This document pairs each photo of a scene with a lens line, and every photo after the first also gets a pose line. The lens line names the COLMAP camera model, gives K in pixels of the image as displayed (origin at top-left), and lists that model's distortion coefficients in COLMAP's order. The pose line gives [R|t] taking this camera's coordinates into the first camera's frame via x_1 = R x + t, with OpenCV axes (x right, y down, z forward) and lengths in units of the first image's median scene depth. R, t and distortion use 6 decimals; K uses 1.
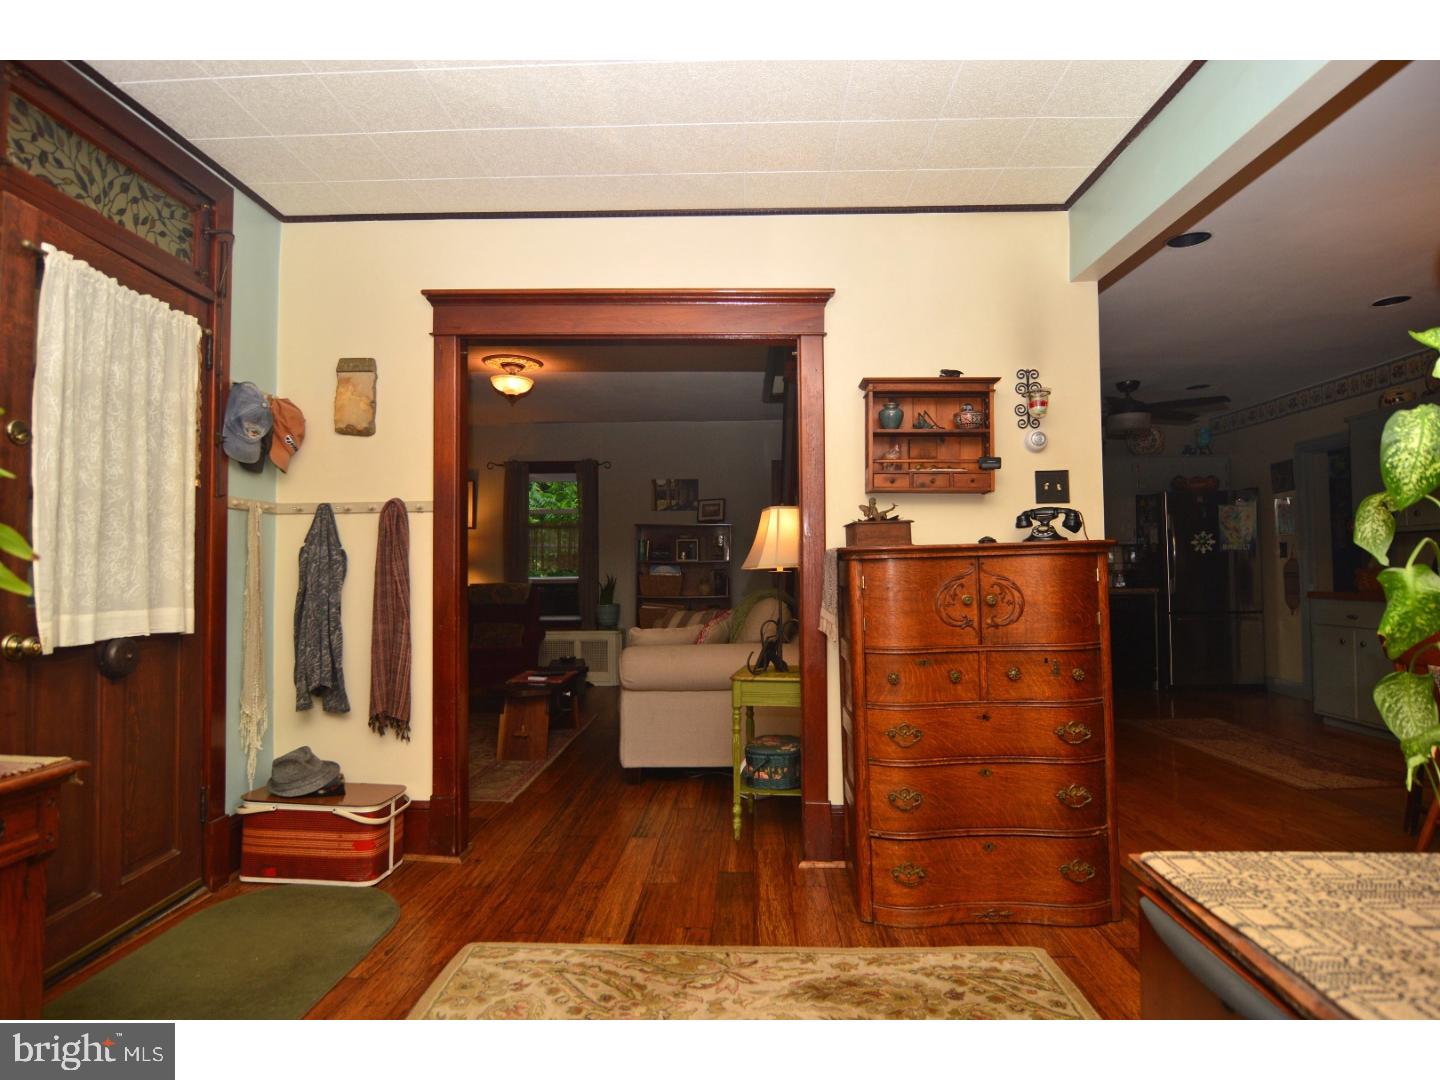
lens RADIAL K [[736.7, 0, 720.0], [0, 736.7, 540.0], [0, 0, 1]] dist [-0.000608, -0.000600]
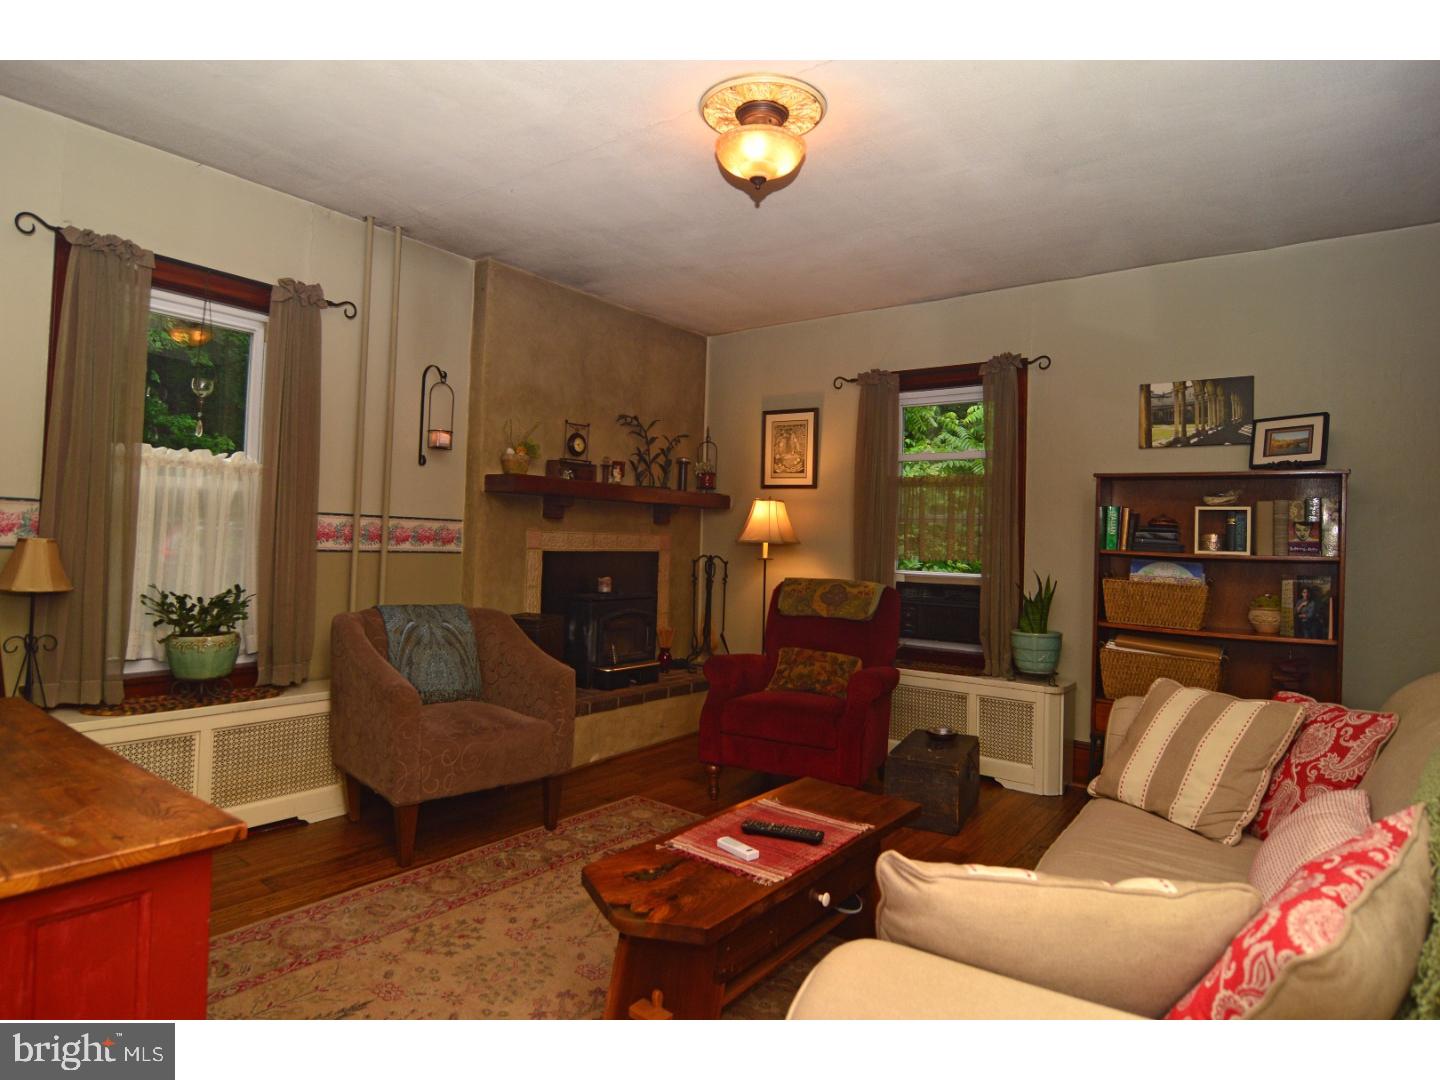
lens RADIAL K [[752.4, 0, 718.5], [0, 752.4, 518.5], [0, 0, 1]] dist [-0.029660, -0.000471]
pose [[0.790341, 0.016071, -0.612457, -0.010095], [-0.011874, 0.999870, 0.010914, 0.004955], [0.612552, -0.001354, 0.790429, 0.452092]]
